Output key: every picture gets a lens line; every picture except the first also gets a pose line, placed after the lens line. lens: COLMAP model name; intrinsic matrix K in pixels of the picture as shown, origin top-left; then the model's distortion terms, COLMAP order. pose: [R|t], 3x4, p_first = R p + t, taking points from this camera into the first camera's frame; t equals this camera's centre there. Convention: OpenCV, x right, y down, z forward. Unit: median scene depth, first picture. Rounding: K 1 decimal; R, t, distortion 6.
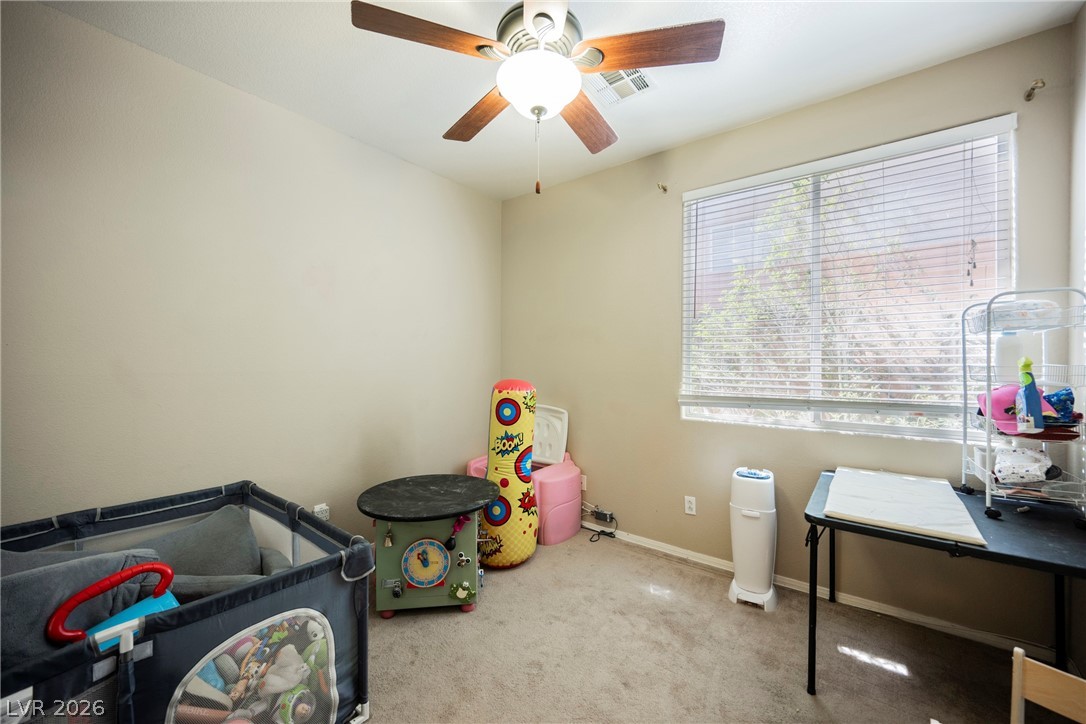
lens RADIAL K [[424.9, 0, 544.5], [0, 424.9, 364.0], [0, 0, 1]] dist [-0.003060, -0.000052]
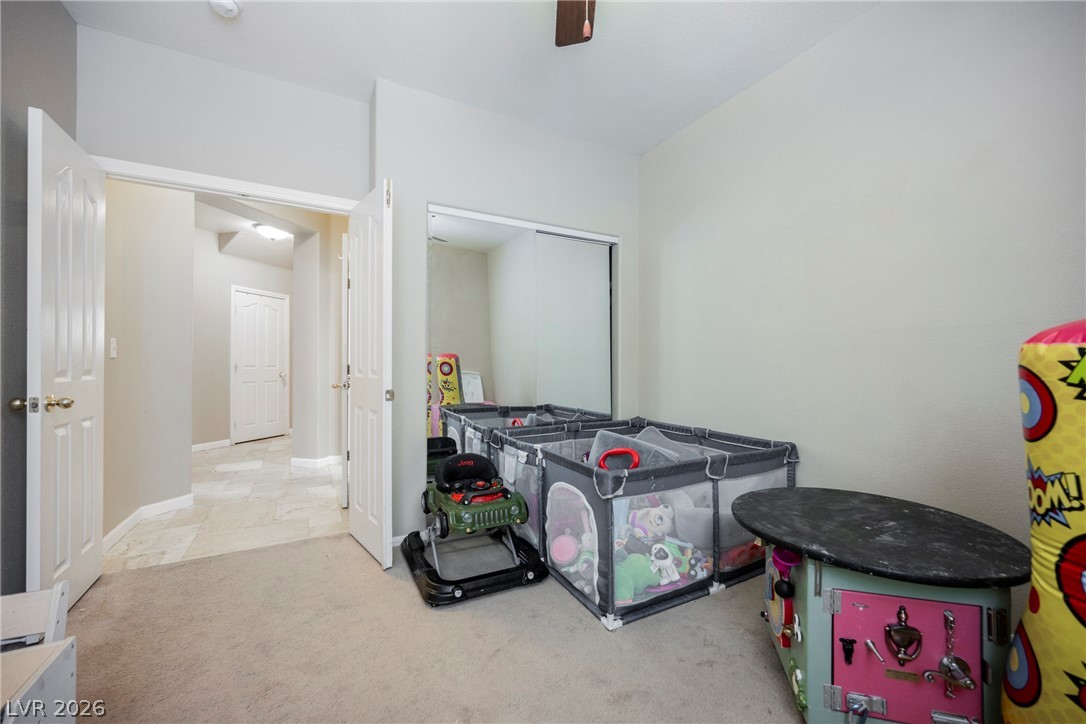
lens RADIAL K [[424.9, 0, 543.0], [0, 424.9, 362.4], [0, 0, 1]] dist [-0.003060, -0.000052]
pose [[-0.398709, -0.005542, -0.917061, 0.434030], [-0.000652, 0.999983, -0.005760, 0.084946], [0.917077, -0.001699, -0.398705, 0.812775]]
